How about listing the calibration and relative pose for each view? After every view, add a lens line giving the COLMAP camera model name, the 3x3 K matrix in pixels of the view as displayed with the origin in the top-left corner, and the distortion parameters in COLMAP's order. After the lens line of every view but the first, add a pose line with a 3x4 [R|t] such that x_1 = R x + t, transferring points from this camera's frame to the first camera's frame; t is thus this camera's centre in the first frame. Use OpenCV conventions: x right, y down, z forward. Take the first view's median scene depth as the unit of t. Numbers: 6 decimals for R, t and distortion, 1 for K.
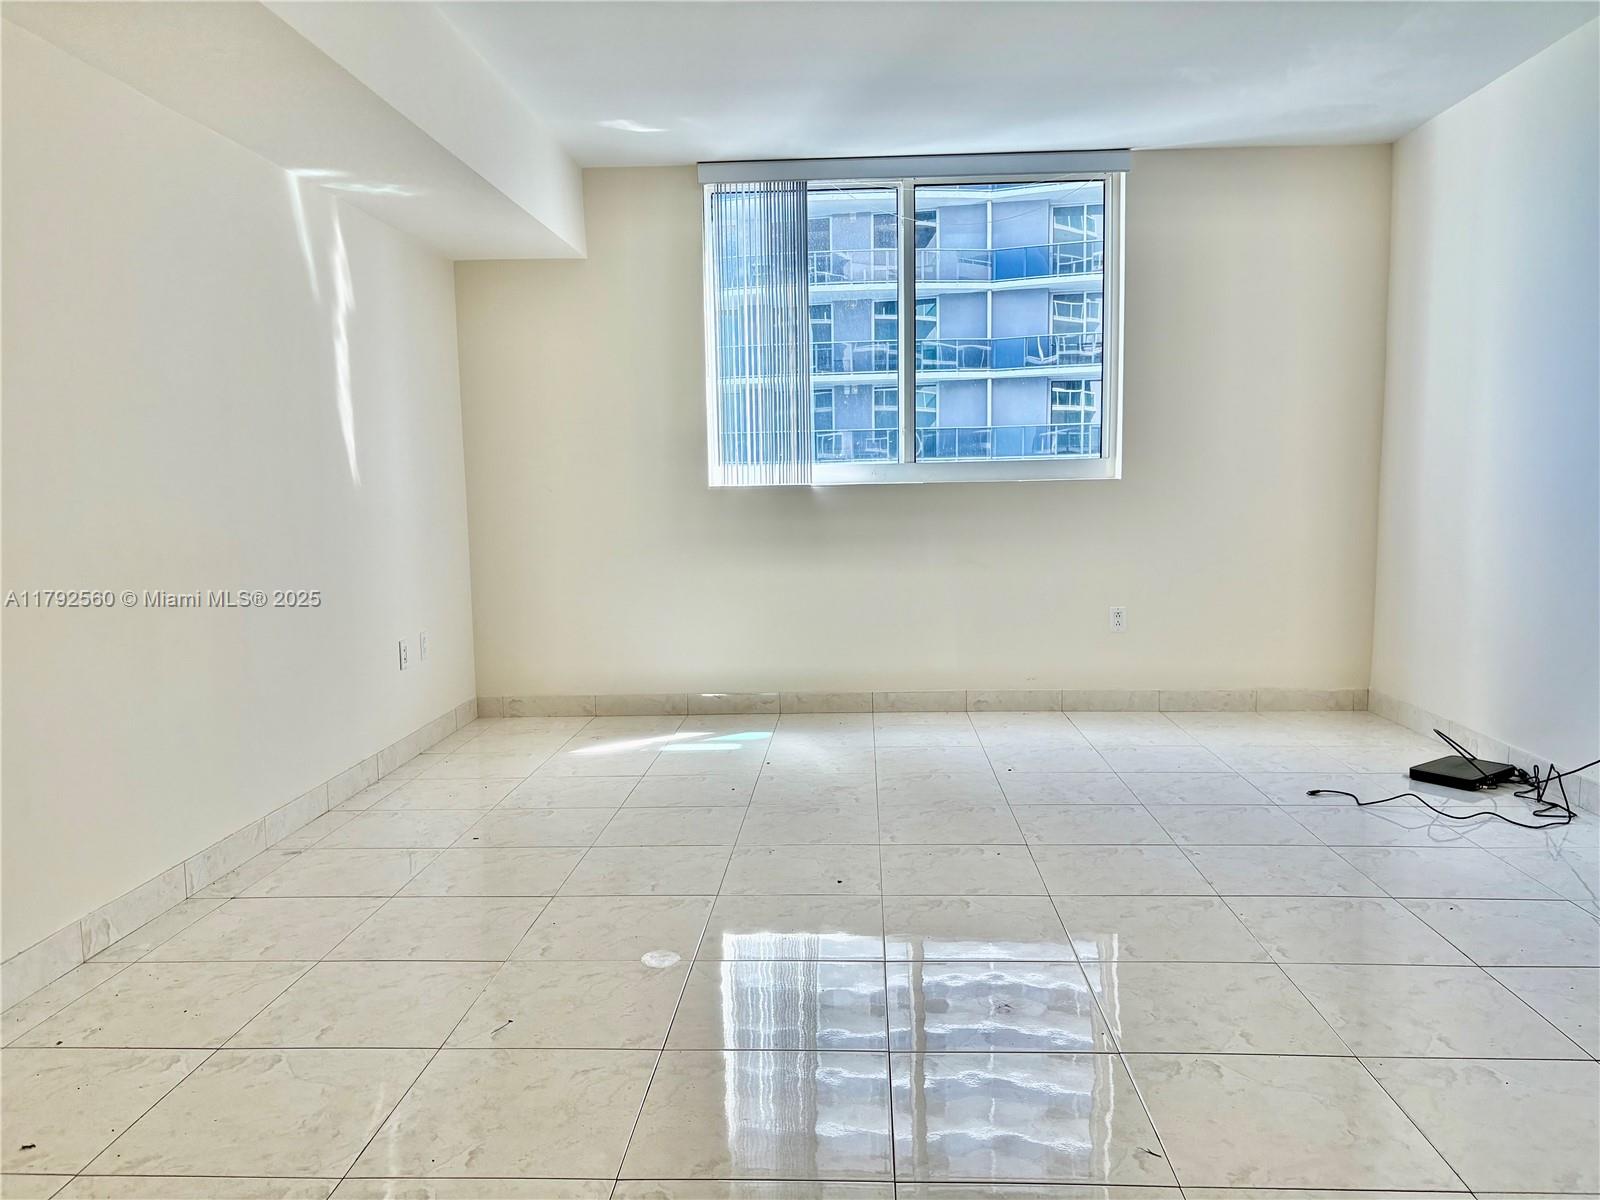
lens RADIAL K [[1212.7, 0, 799.4], [0, 1212.7, 643.7], [0, 0, 1]] dist [0.067858, -0.135353]
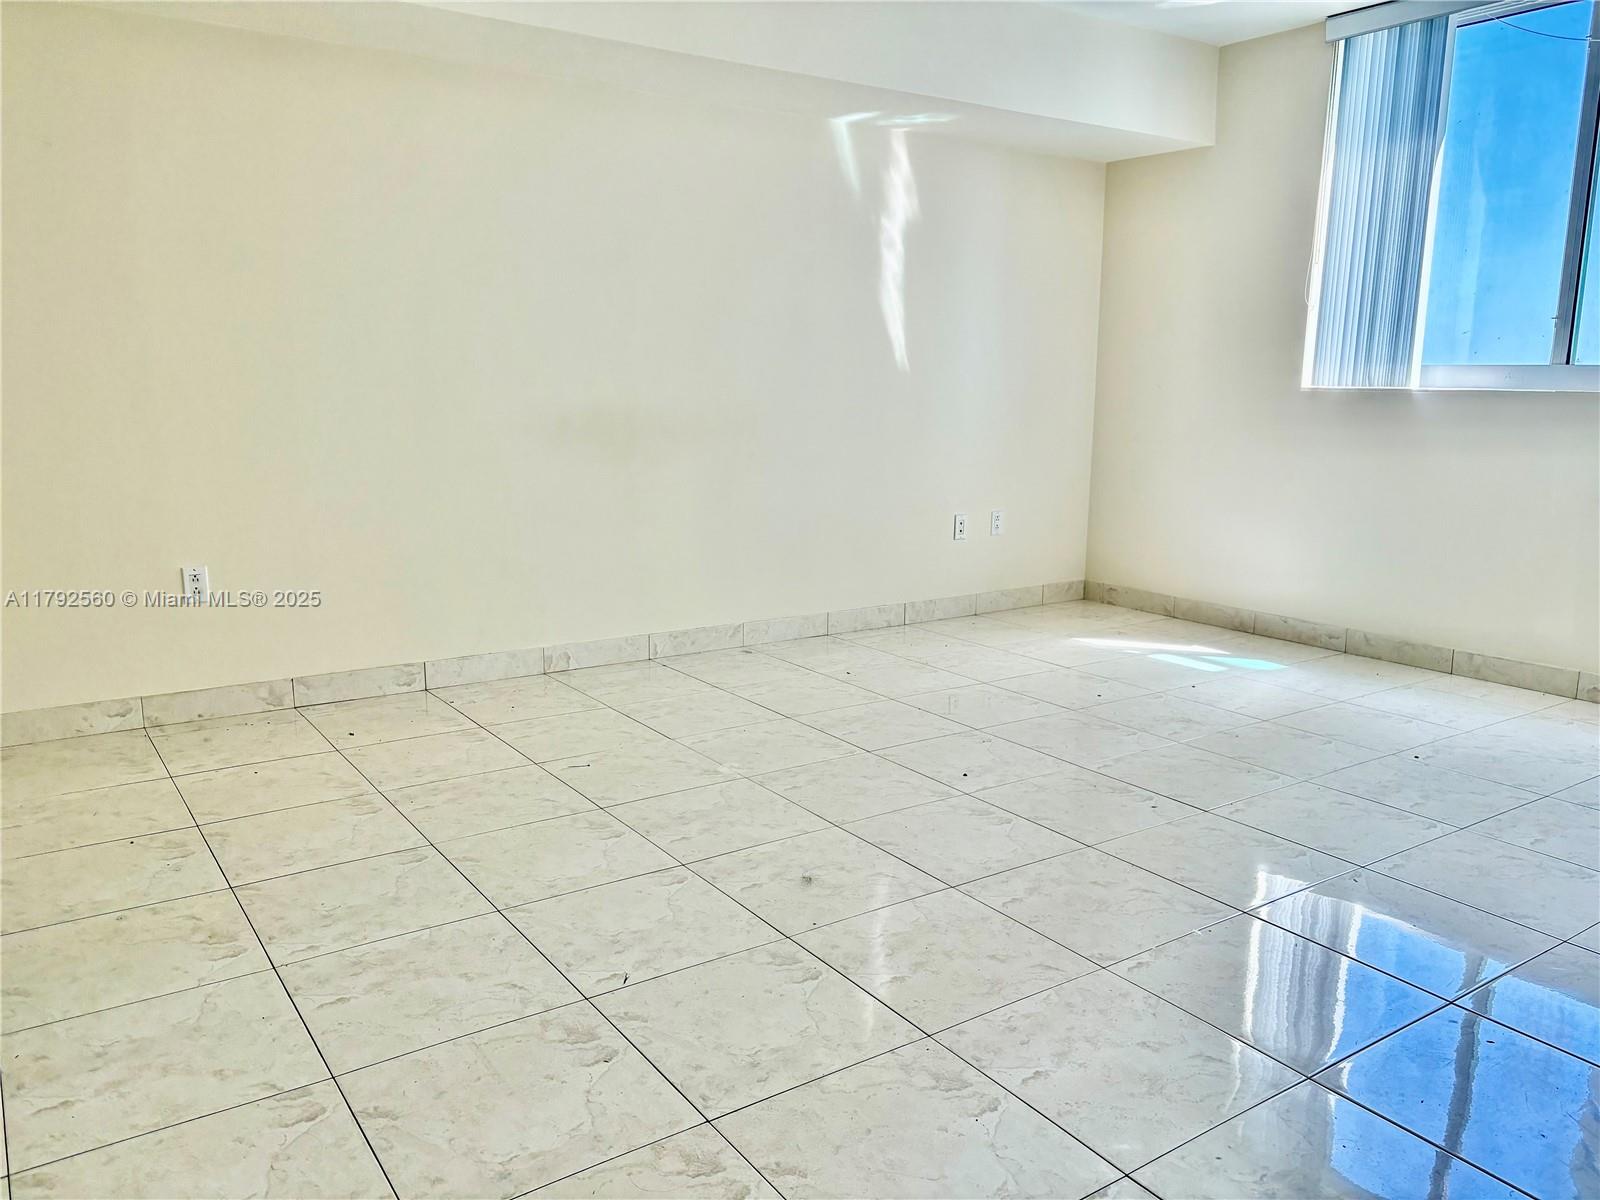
lens RADIAL K [[1226.4, 0, 788.4], [0, 1226.4, 597.7], [0, 0, 1]] dist [0.111039, -0.146063]
pose [[0.615703, 0.171506, -0.769088, 0.442575], [-0.131525, 0.984702, 0.114294, -0.032744], [0.776924, 0.030783, 0.628841, 0.129960]]
